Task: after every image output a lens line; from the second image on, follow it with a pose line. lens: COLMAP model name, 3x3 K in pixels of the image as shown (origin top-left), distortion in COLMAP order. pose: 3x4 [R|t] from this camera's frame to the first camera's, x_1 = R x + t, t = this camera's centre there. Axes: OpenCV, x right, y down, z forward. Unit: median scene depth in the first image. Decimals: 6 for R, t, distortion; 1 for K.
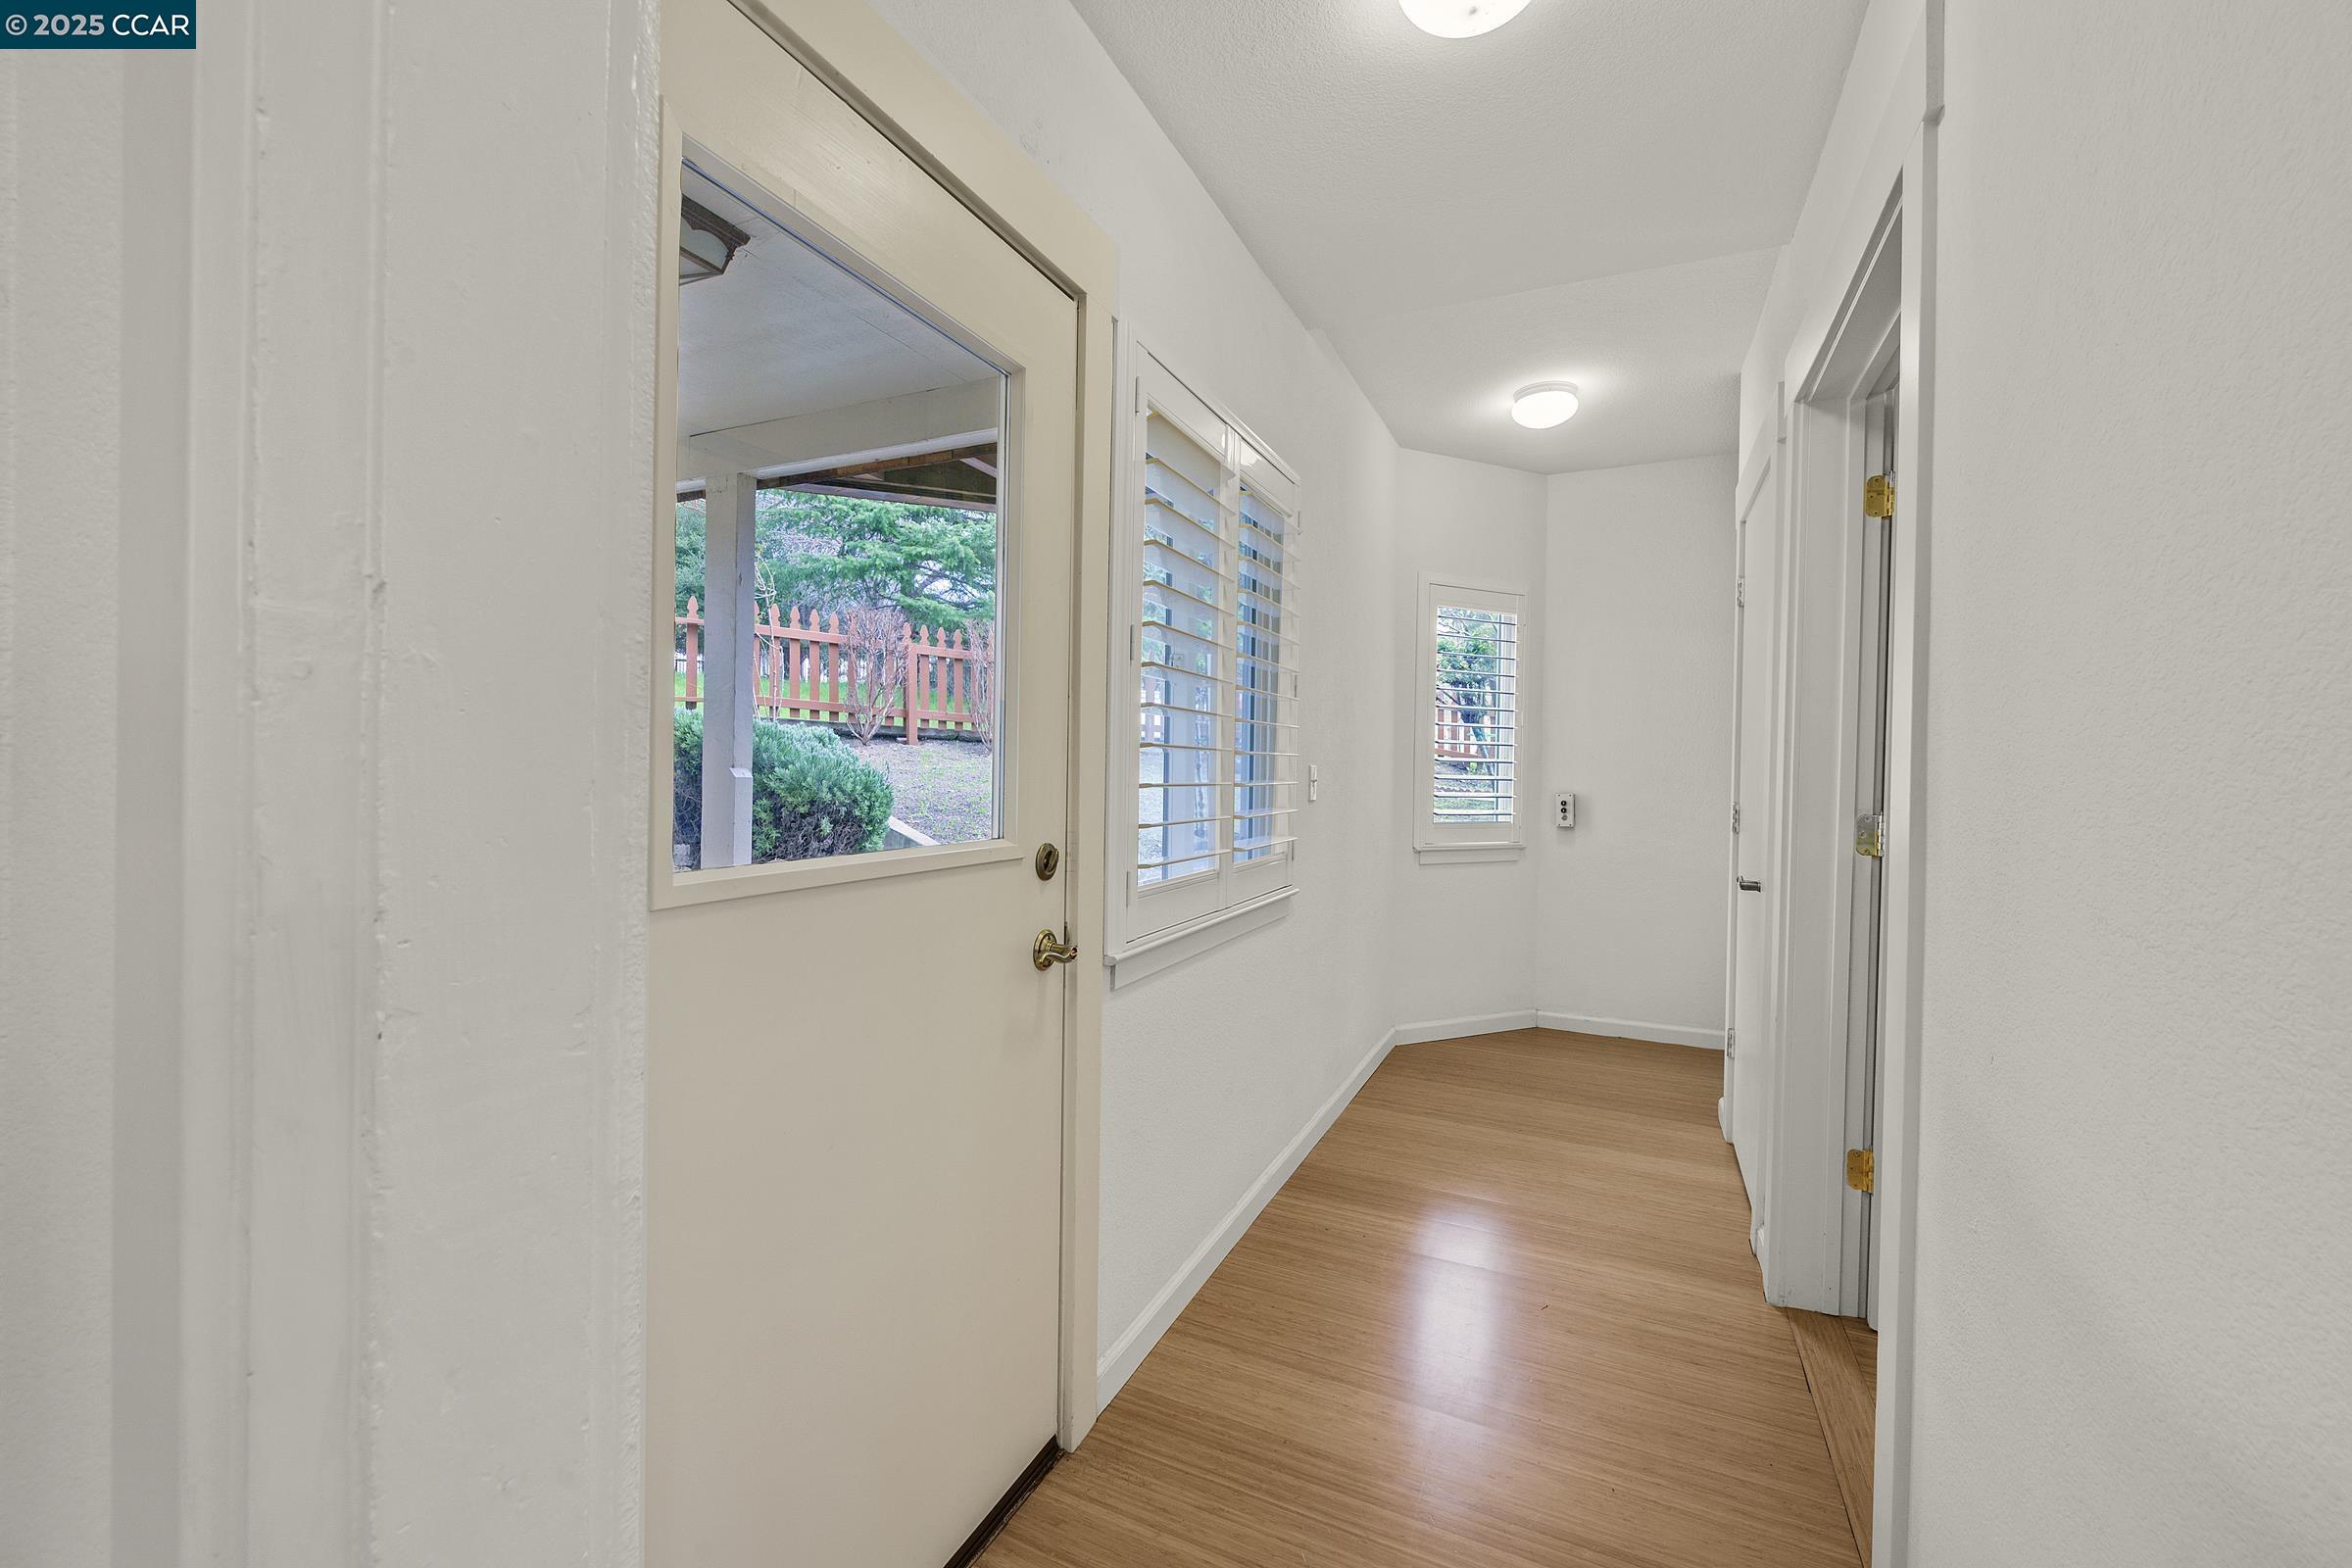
lens RADIAL K [[938.5, 0, 1186.7], [0, 938.5, 774.7], [0, 0, 1]] dist [-0.003367, -0.000423]
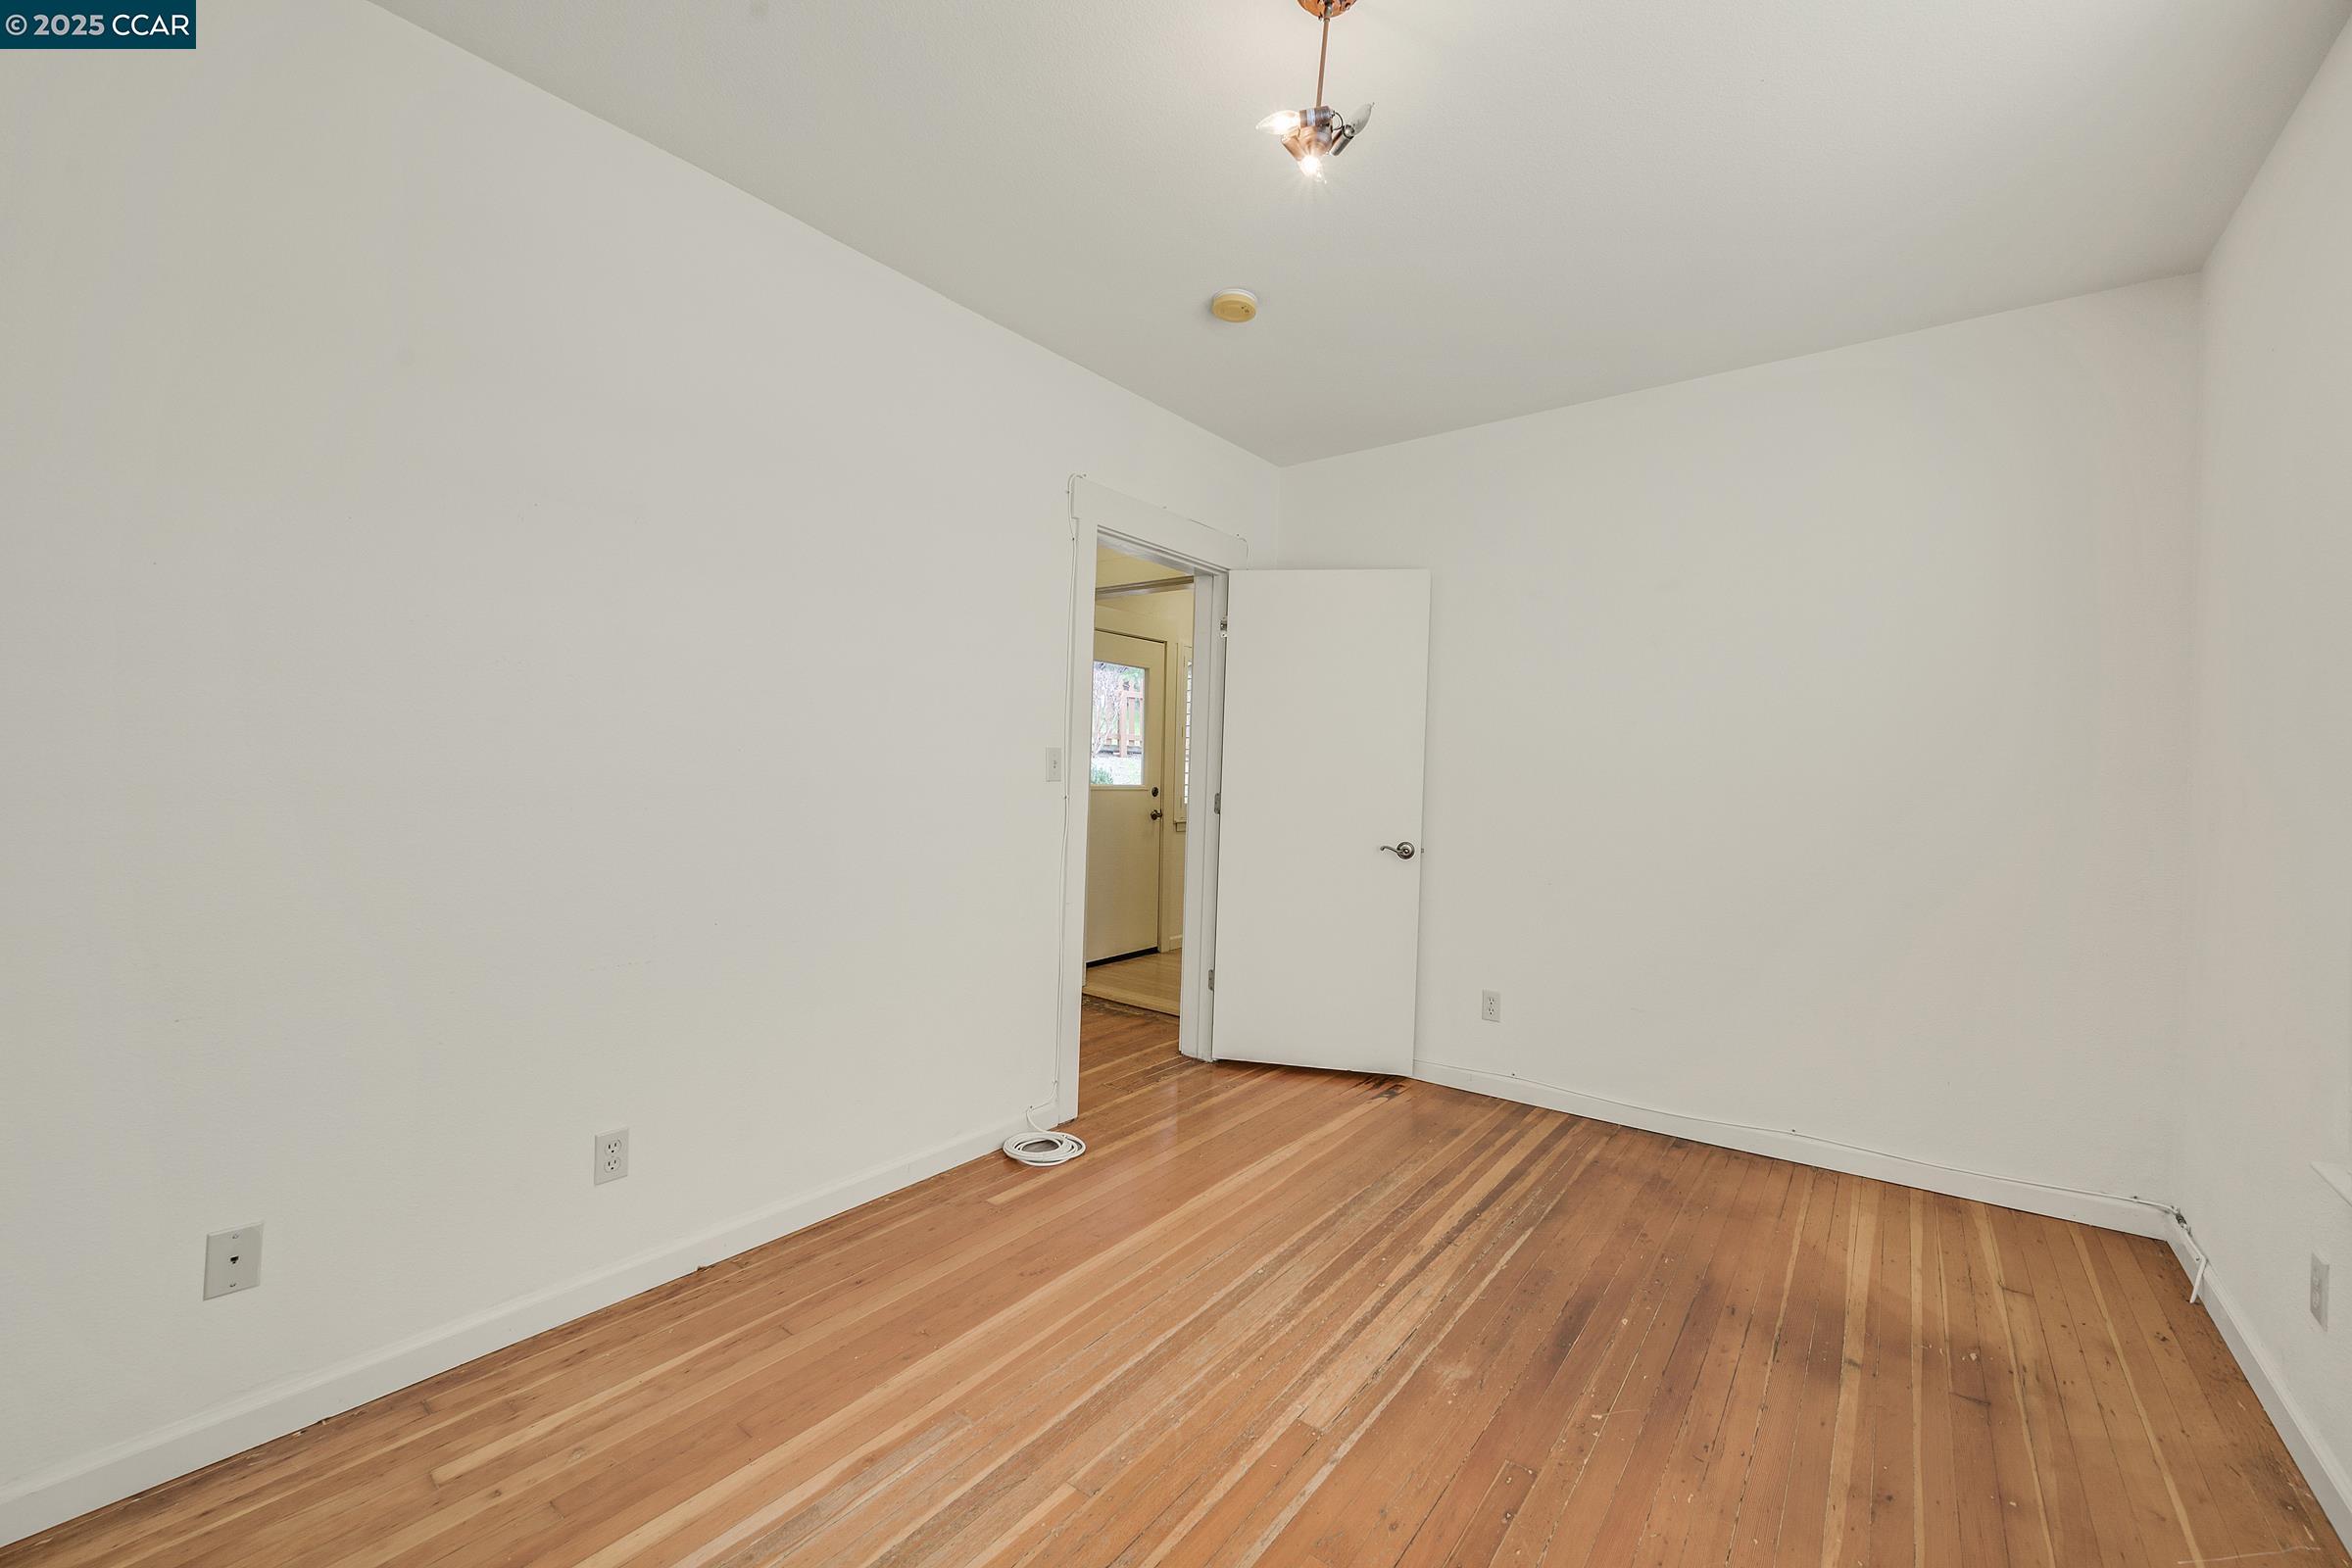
lens RADIAL K [[938.5, 0, 1186.7], [0, 938.5, 774.7], [0, 0, 1]] dist [-0.003367, -0.000423]
pose [[0.976265, 0.006756, -0.216475, 0.187033], [-0.009051, 0.999913, -0.009611, 0.013877], [0.216391, 0.011342, 0.976241, -0.629825]]
